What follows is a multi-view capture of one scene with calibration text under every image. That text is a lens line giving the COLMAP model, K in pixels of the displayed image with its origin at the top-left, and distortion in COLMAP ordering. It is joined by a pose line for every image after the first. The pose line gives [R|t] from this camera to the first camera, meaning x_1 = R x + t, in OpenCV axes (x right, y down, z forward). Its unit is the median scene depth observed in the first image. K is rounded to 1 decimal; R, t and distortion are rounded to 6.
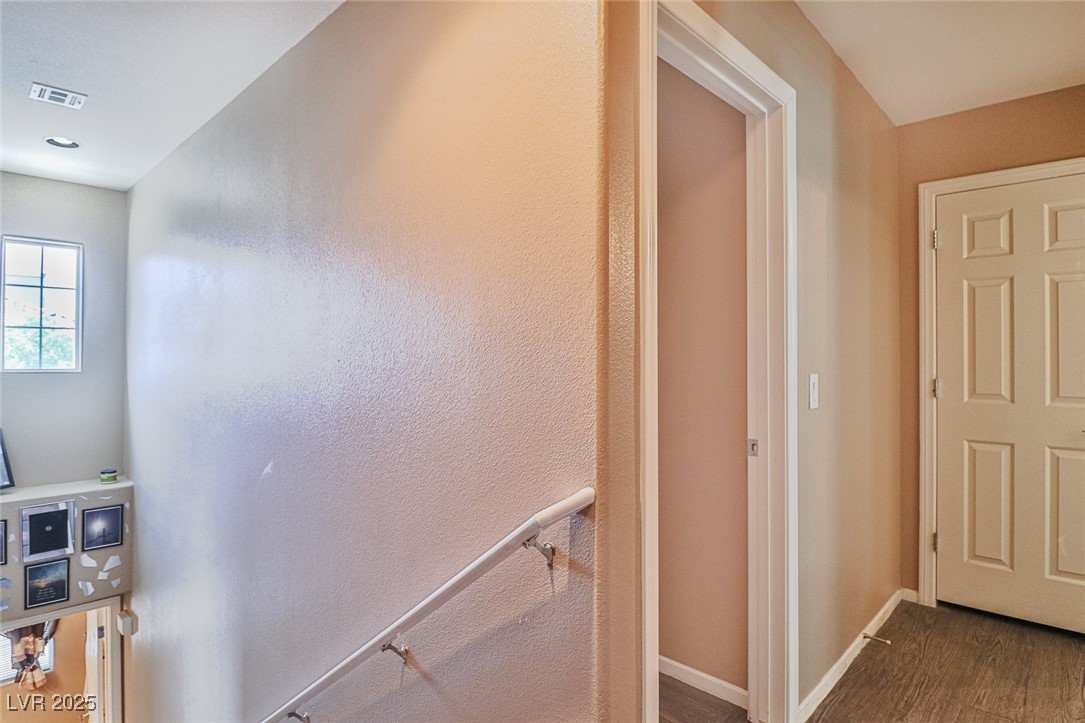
lens RADIAL K [[559.1, 0, 542.6], [0, 559.1, 354.9], [0, 0, 1]] dist [0.008089, -0.007392]
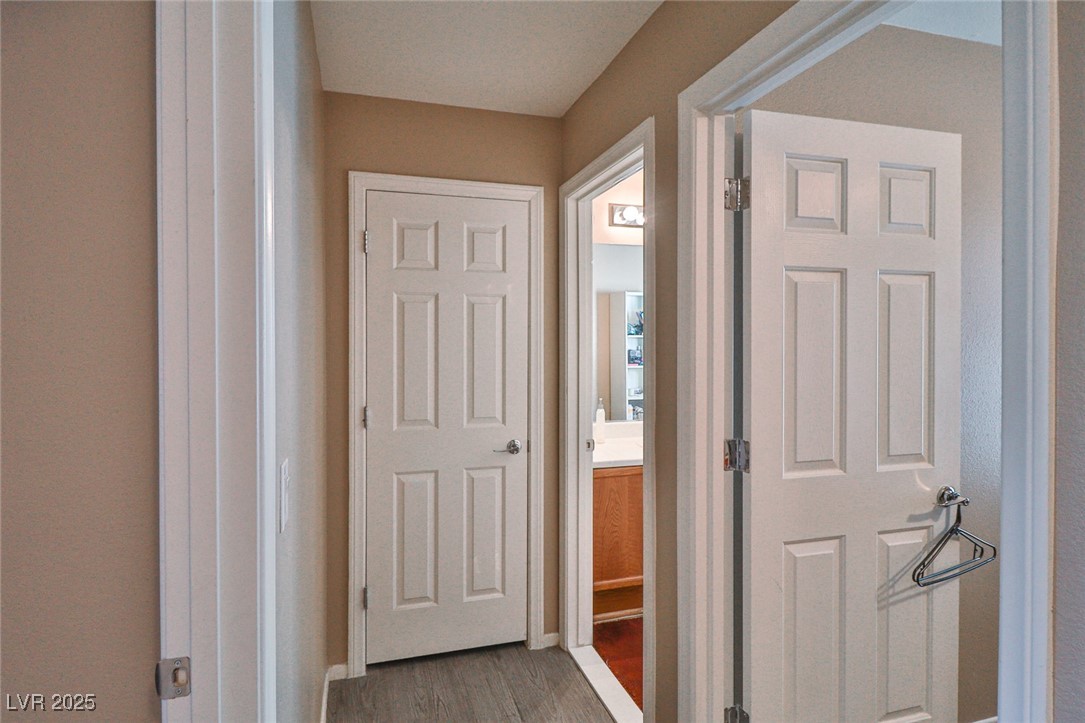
lens RADIAL K [[559.1, 0, 533.0], [0, 559.1, 347.2], [0, 0, 1]] dist [0.008089, -0.007392]
pose [[0.500110, -0.005153, 0.865947, 0.101941], [0.007147, 0.999973, 0.001823, -0.048992], [-0.865933, 0.005277, 0.500133, 0.378364]]
